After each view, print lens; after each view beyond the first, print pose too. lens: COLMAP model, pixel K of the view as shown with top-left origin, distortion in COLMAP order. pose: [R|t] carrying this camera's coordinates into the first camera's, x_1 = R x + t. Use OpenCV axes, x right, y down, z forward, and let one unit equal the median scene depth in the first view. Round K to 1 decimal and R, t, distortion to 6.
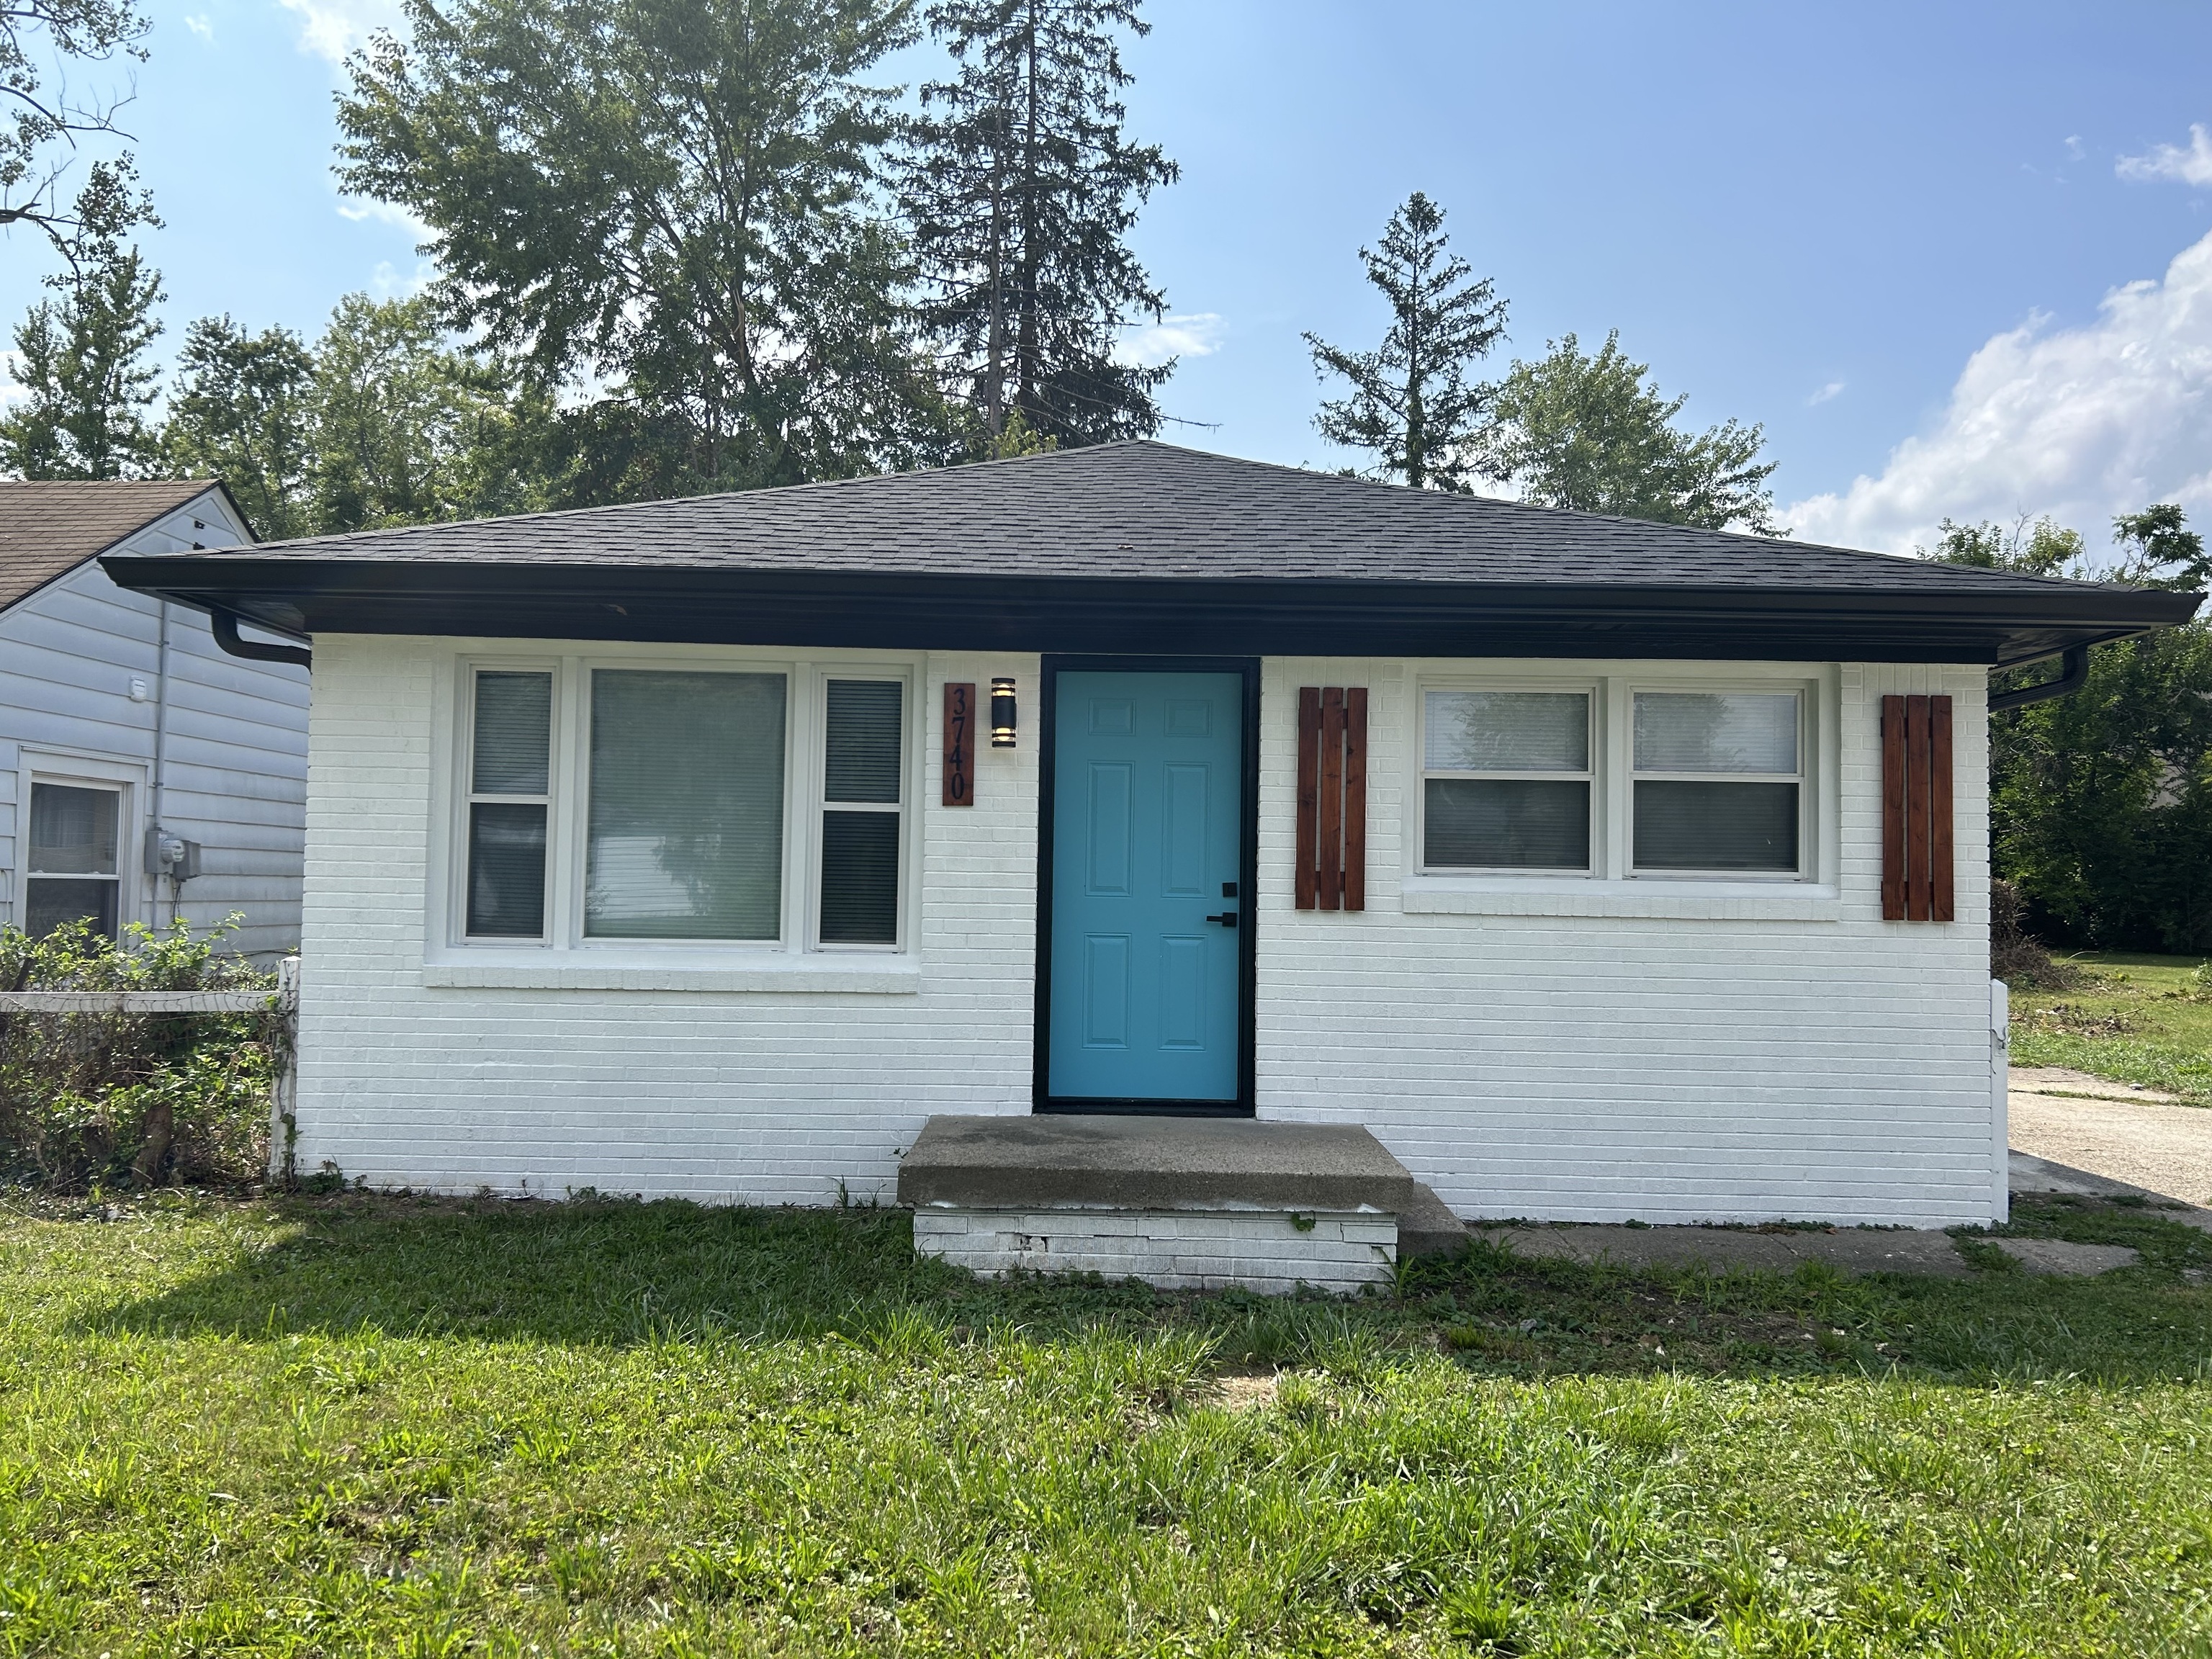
lens RADIAL K [[1678.9, 0, 1104.2], [0, 1678.9, 828.2], [0, 0, 1]] dist [0.051264, -0.062996]
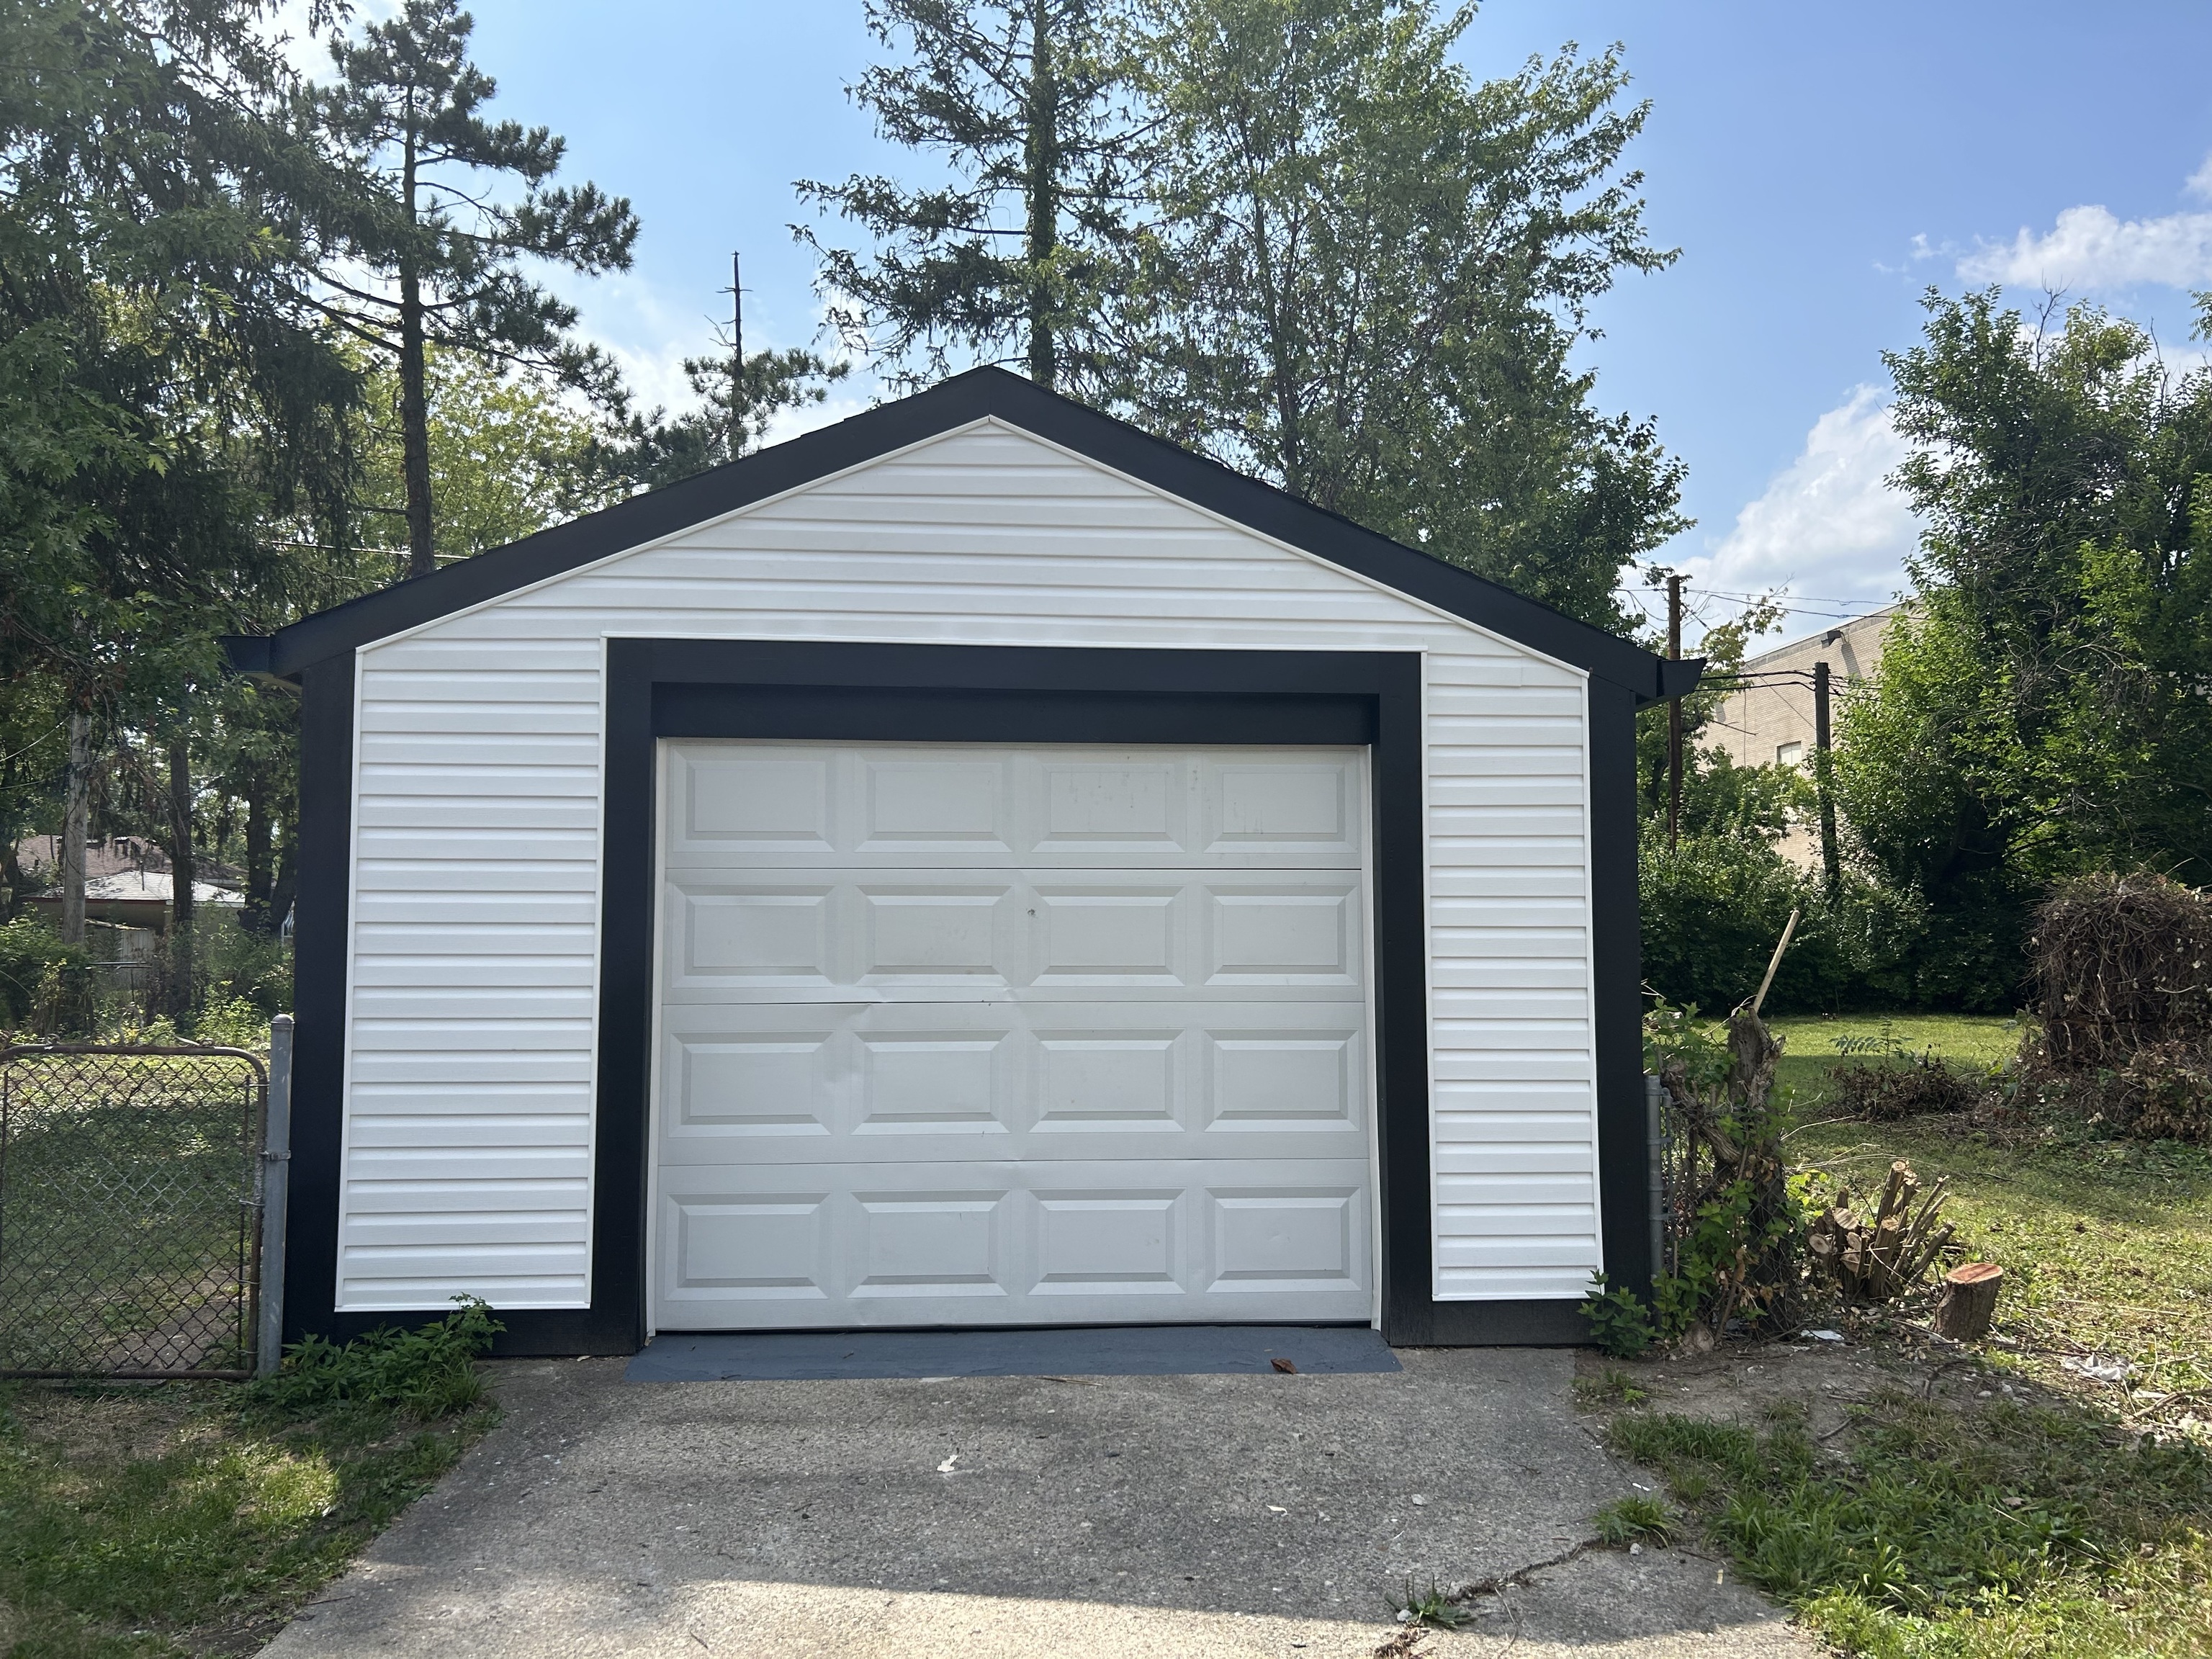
lens RADIAL K [[1678.9, 0, 1106.6], [0, 1678.9, 823.9], [0, 0, 1]] dist [0.051264, -0.062996]
pose [[0.997908, -0.002739, 0.064592, 0.138002], [0.004181, 0.999745, -0.022194, 0.012979], [-0.064515, 0.022418, 0.997665, 0.348313]]
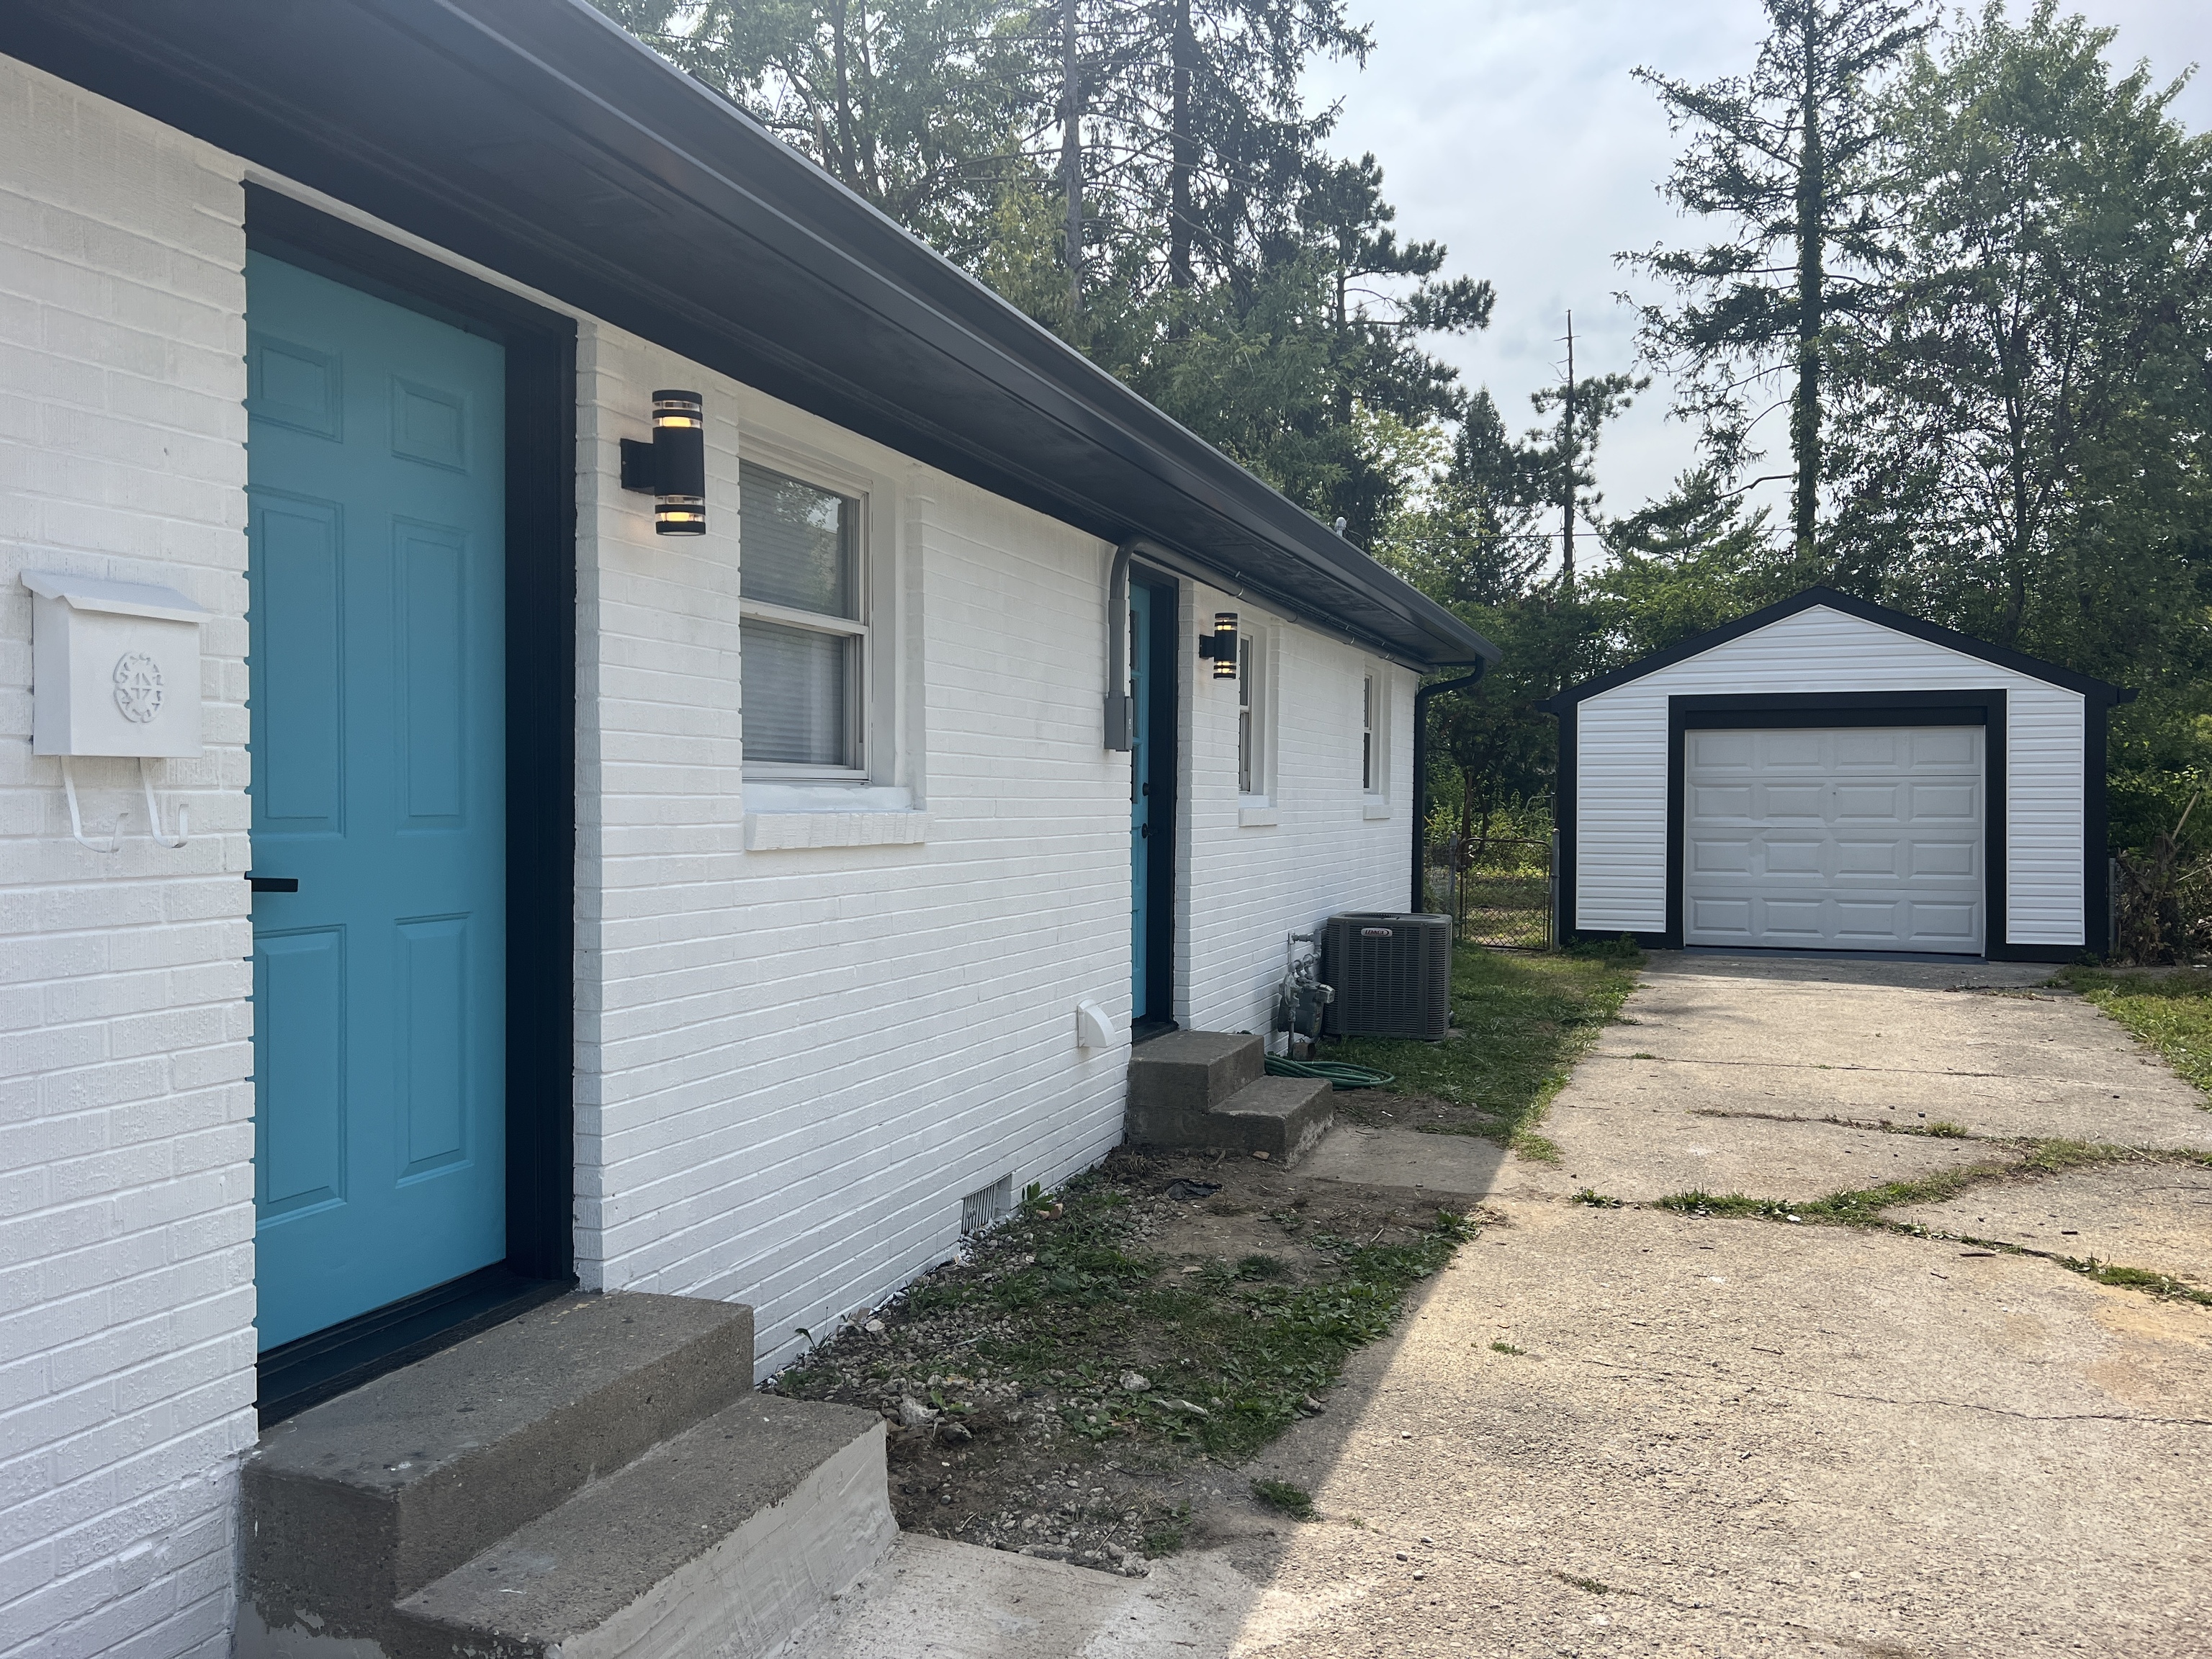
lens RADIAL K [[1702.6, 0, 1088.2], [0, 1702.6, 820.9], [0, 0, 1]] dist [0.015159, 0.005007]
pose [[0.936732, -0.003382, -0.350030, 0.122089], [0.021660, 0.998597, 0.048316, 0.003716], [0.349375, -0.052841, 0.935492, 0.131127]]
